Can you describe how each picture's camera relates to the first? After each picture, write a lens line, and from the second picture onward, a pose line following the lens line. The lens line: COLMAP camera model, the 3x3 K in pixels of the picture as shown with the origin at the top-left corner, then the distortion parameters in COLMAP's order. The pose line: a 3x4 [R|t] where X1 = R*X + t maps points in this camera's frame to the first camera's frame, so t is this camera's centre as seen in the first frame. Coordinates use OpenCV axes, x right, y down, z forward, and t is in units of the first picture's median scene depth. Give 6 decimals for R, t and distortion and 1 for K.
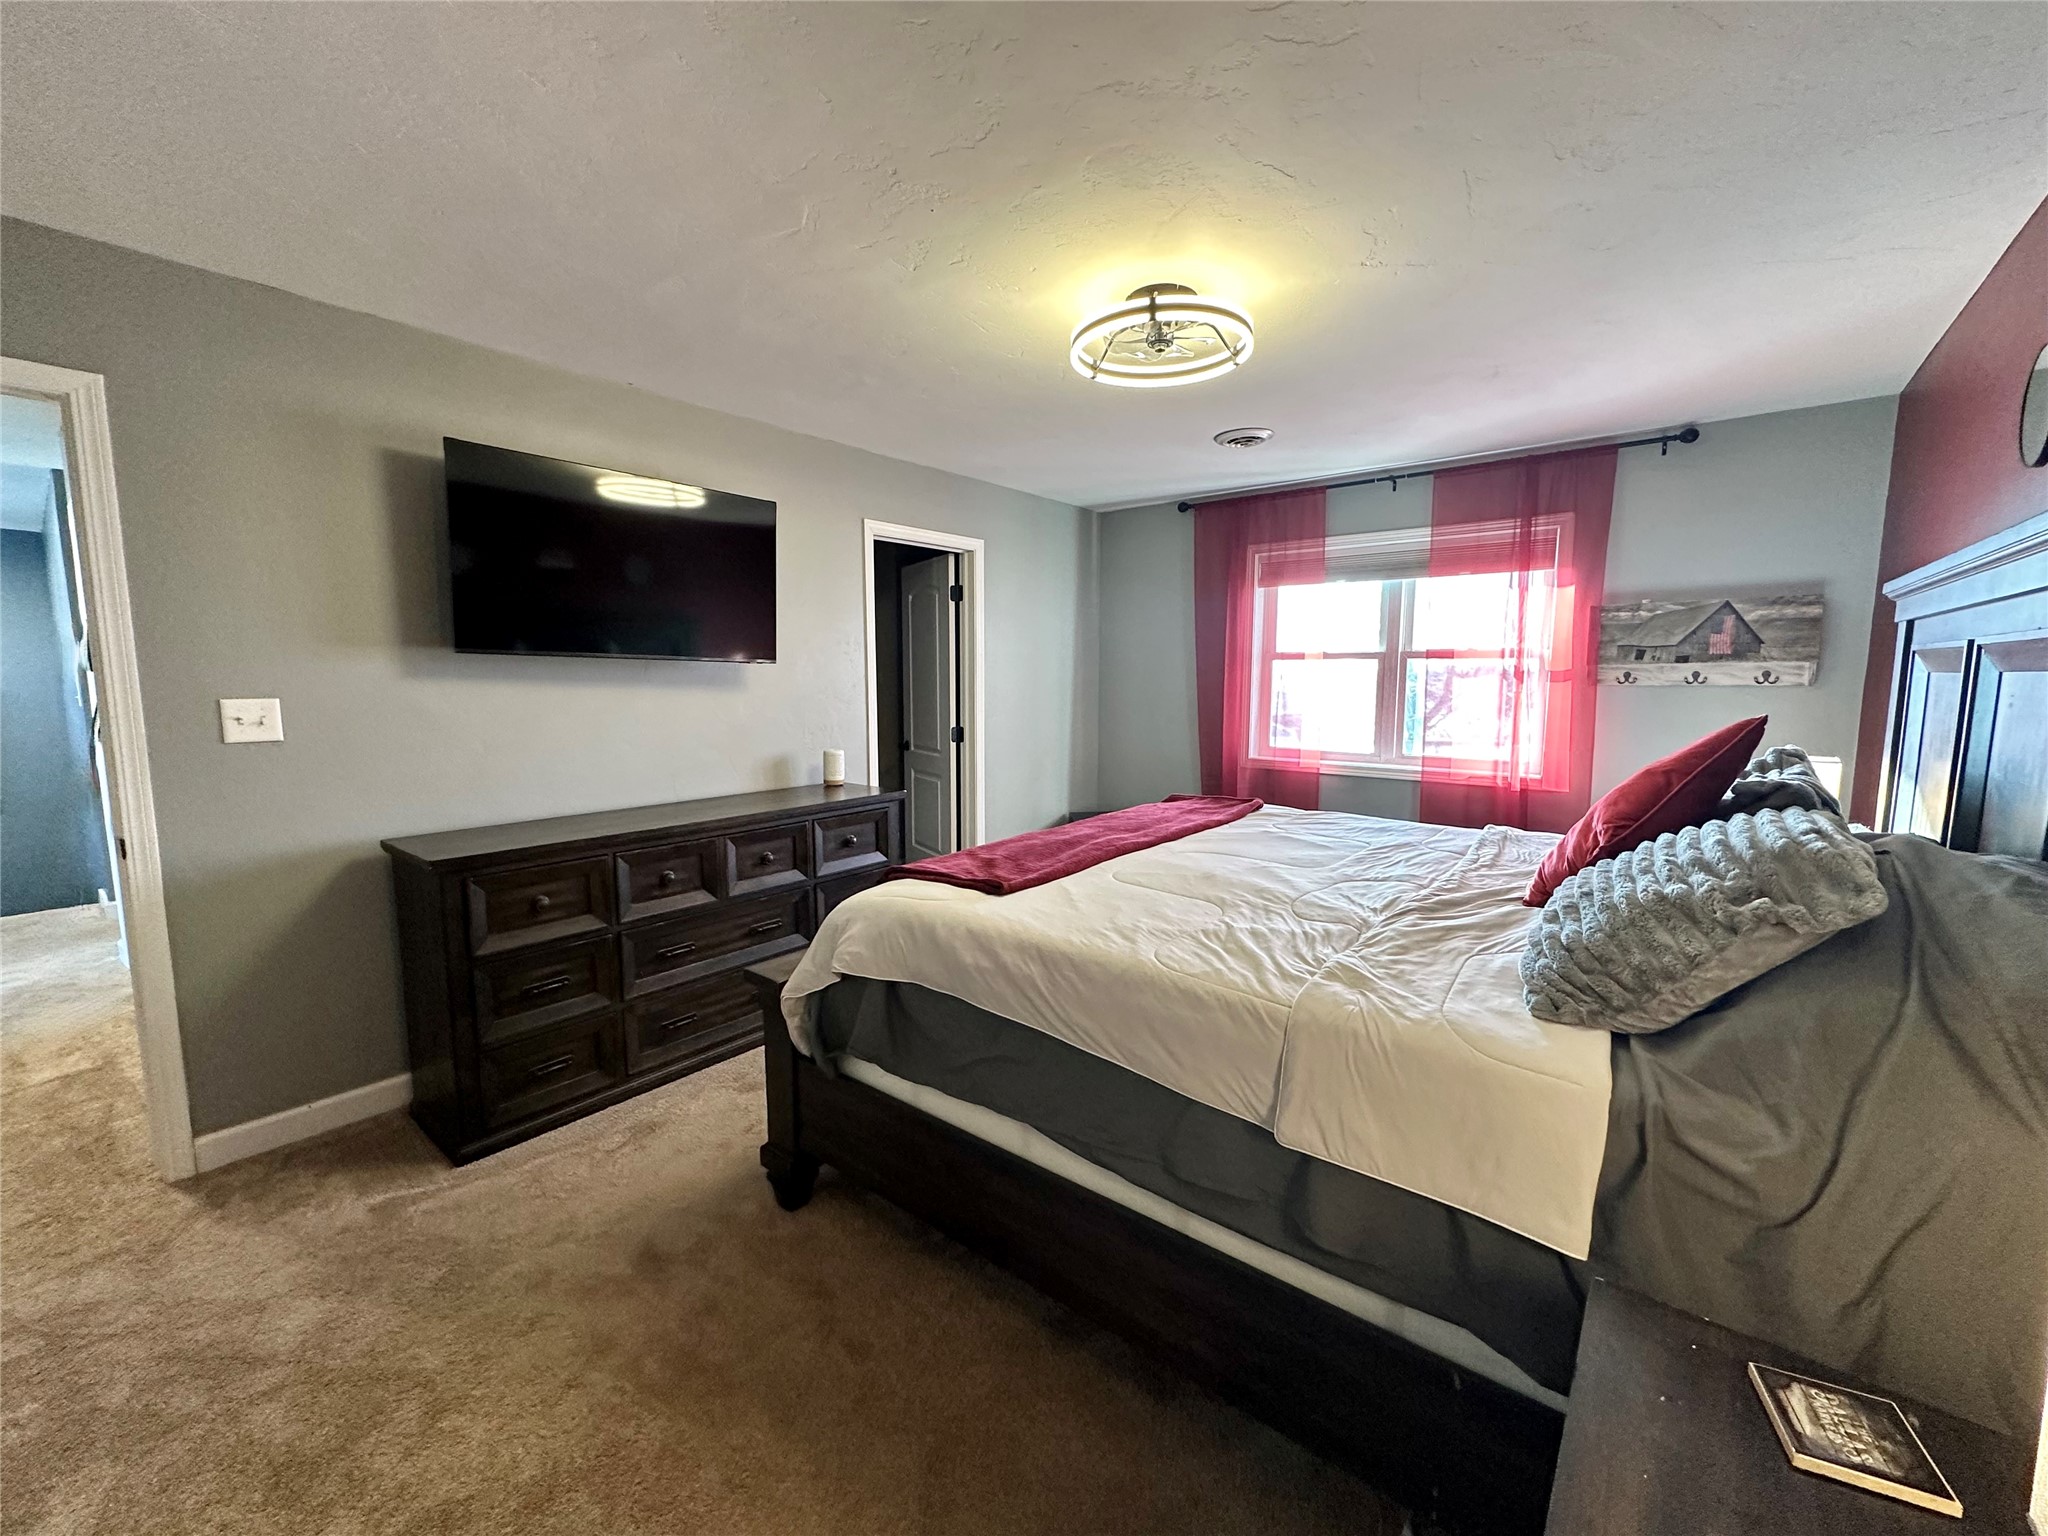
lens RADIAL K [[810.2, 0, 1024.0], [0, 810.2, 768.0], [0, 0, 1]] dist [-0.003270, 0.000831]
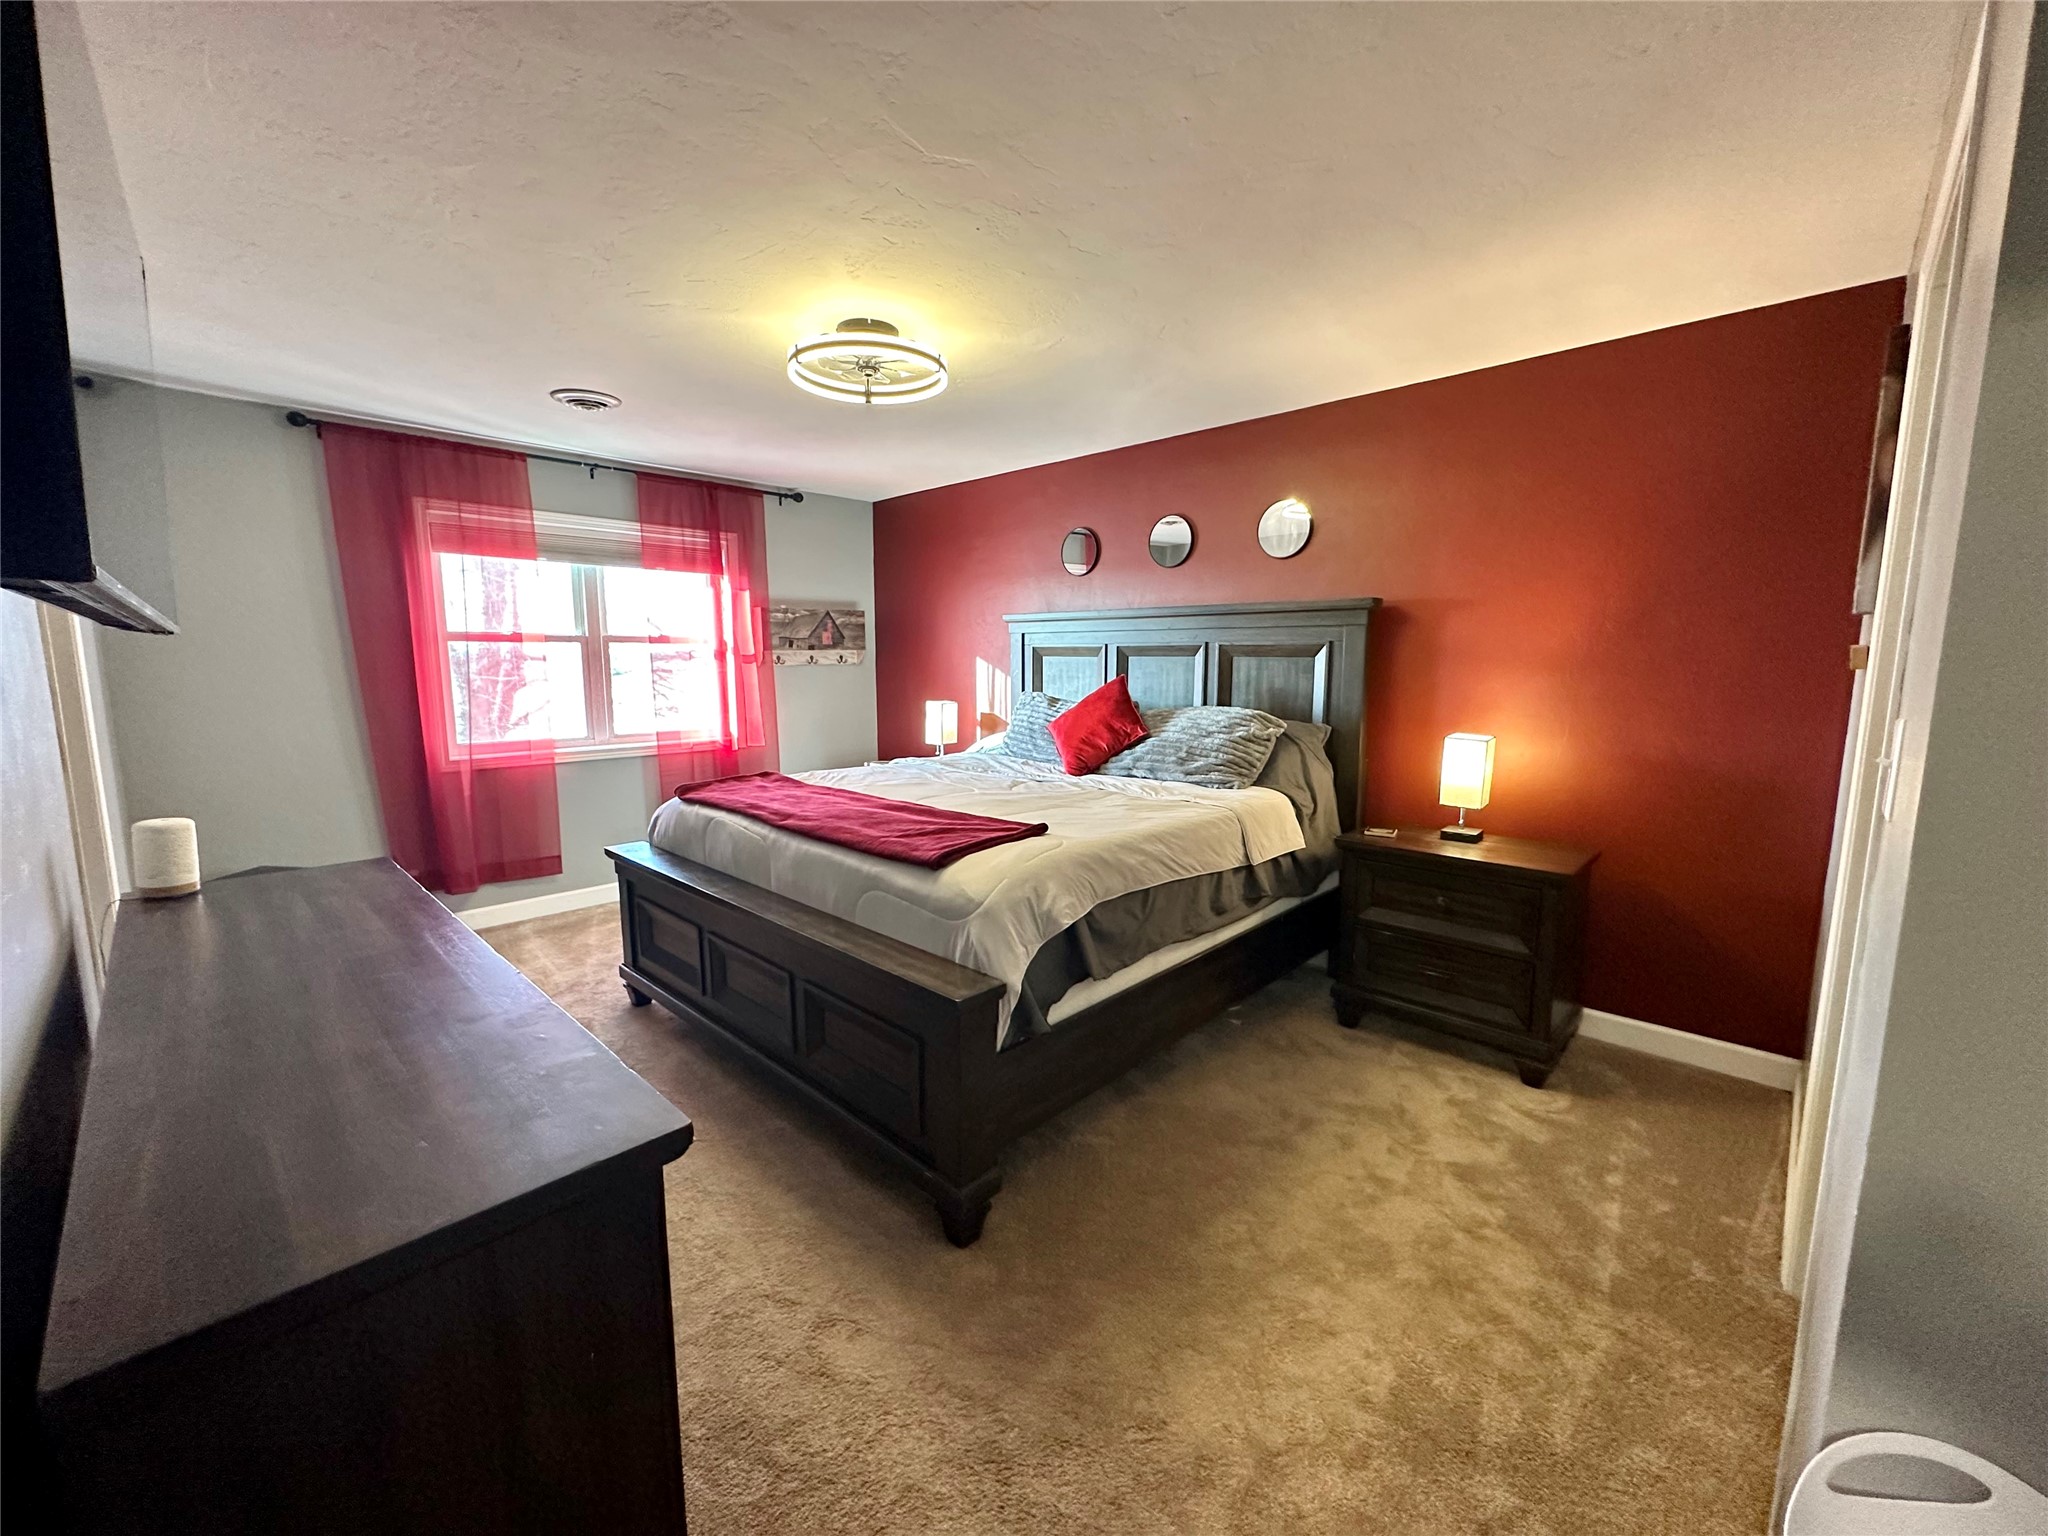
lens RADIAL K [[810.2, 0, 1024.0], [0, 810.2, 768.0], [0, 0, 1]] dist [-0.003270, 0.000831]
pose [[0.084359, -0.136204, 0.987083, -0.630817], [0.115204, 0.985304, 0.126113, -0.053769], [-0.989753, 0.103077, 0.098810, 0.448142]]
